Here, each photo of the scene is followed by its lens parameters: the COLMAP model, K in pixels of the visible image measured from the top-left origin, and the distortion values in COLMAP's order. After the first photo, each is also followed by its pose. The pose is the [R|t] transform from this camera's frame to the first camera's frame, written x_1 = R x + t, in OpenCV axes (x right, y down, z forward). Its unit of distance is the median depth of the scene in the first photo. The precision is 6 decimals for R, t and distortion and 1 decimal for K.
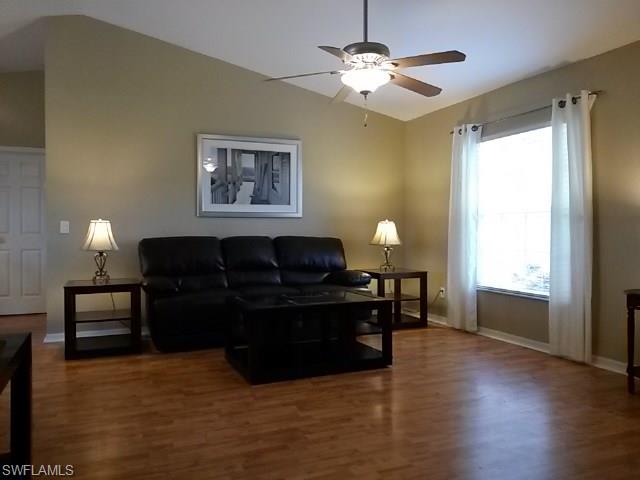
lens RADIAL K [[521.2, 0, 329.0], [0, 521.2, 236.3], [0, 0, 1]] dist [0.092194, -0.148358]
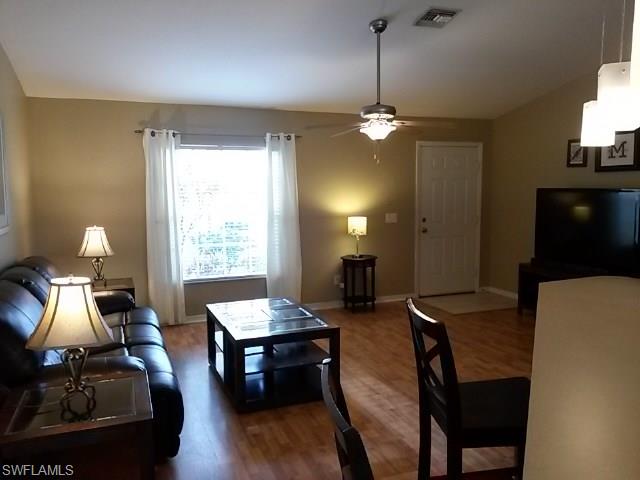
lens RADIAL K [[530.8, 0, 320.0], [0, 530.8, 240.0], [0, 0, 1]] dist [0.057678, -0.000470]
pose [[0.039726, -0.104682, 0.993712, -0.970726], [0.023549, 0.994319, 0.103805, -0.119799], [-0.998933, 0.019277, 0.041966, 0.804344]]
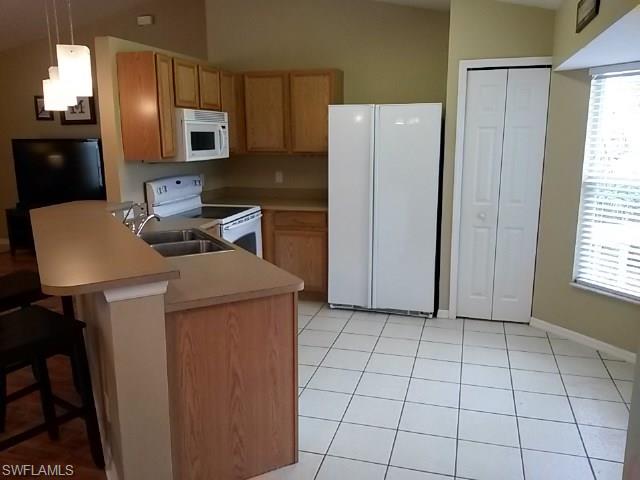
lens RADIAL K [[521.2, 0, 329.0], [0, 521.2, 236.3], [0, 0, 1]] dist [0.092194, -0.148358]
pose [[-0.773257, -0.122387, 0.622169, -1.224318], [0.012817, 0.977979, 0.208309, -0.126915], [-0.633963, 0.169051, -0.754661, 0.909731]]
